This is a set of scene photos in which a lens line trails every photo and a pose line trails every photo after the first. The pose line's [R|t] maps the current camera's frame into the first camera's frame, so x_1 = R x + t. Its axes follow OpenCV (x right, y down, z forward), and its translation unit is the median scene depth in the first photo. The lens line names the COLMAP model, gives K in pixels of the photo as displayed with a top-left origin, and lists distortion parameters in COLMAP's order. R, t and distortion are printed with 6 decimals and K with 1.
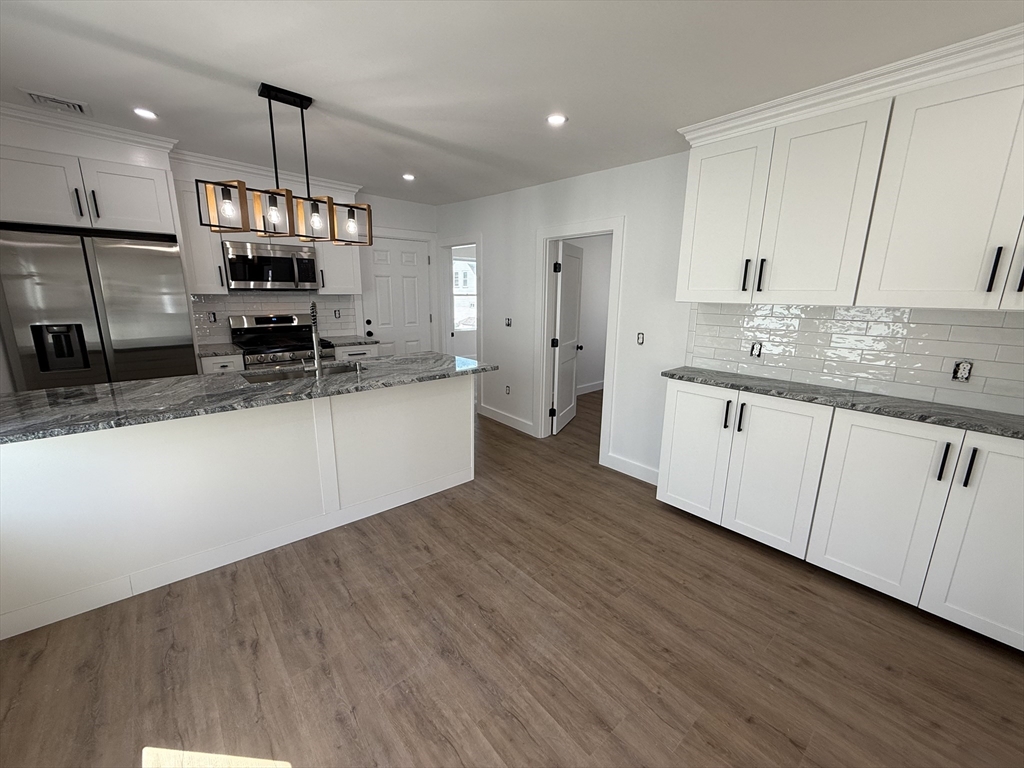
lens RADIAL K [[407.2, 0, 509.8], [0, 407.2, 383.1], [0, 0, 1]] dist [-0.000105, 0.000325]
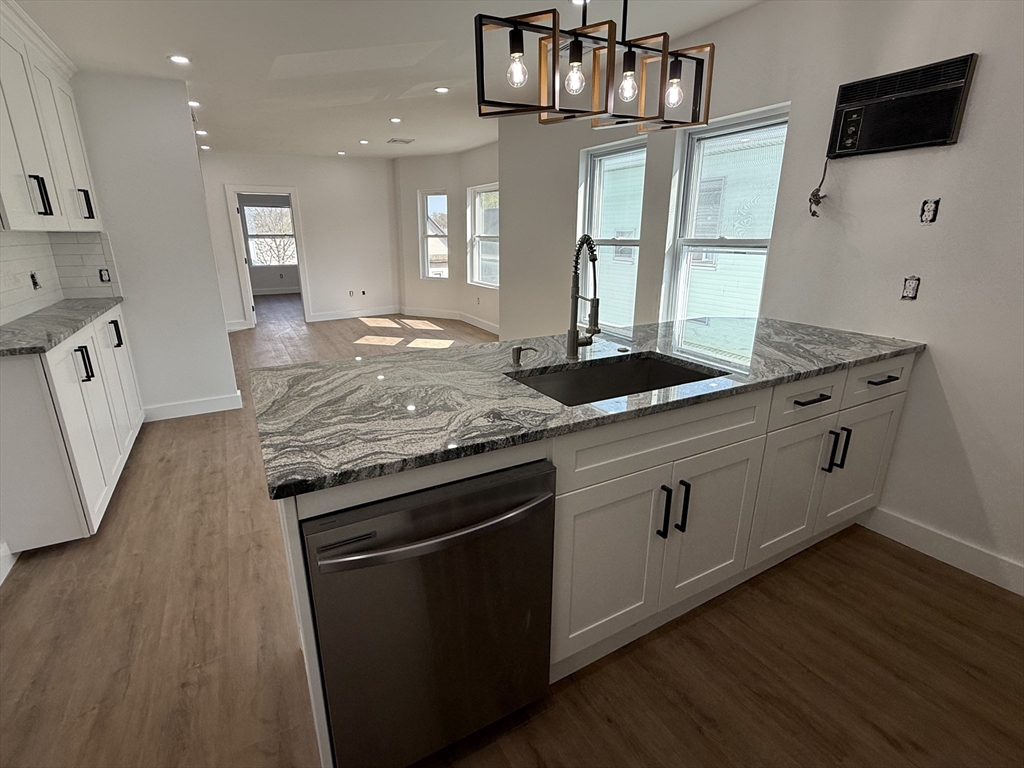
lens RADIAL K [[488.4, 0, 509.1], [0, 488.4, 383.3], [0, 0, 1]] dist [0.001486, -0.000975]
pose [[-0.978701, -0.070028, 0.192978, -0.399919], [0.035536, 0.868042, 0.495217, -0.274066], [-0.202192, 0.491527, -0.847065, 1.287962]]
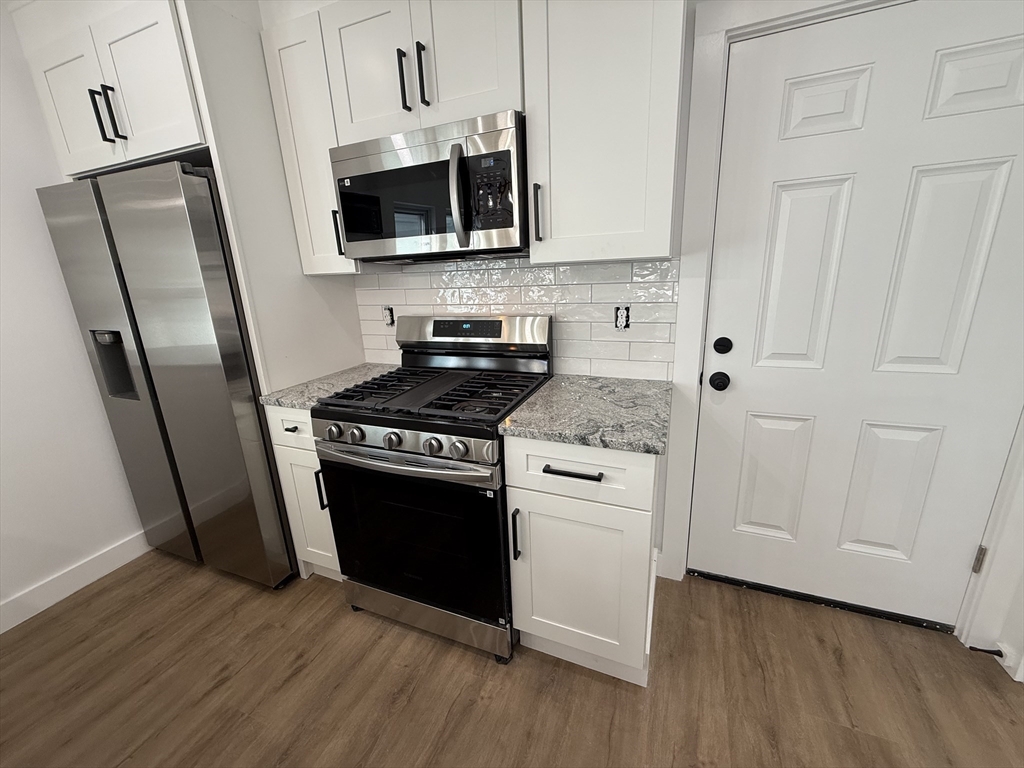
lens RADIAL K [[407.2, 0, 509.2], [0, 407.2, 382.1], [0, 0, 1]] dist [-0.000105, 0.000325]
pose [[0.434123, 0.210876, -0.875825, -0.204650], [-0.150483, 0.975531, 0.160292, -0.220779], [0.888196, 0.062211, 0.455234, 1.067044]]
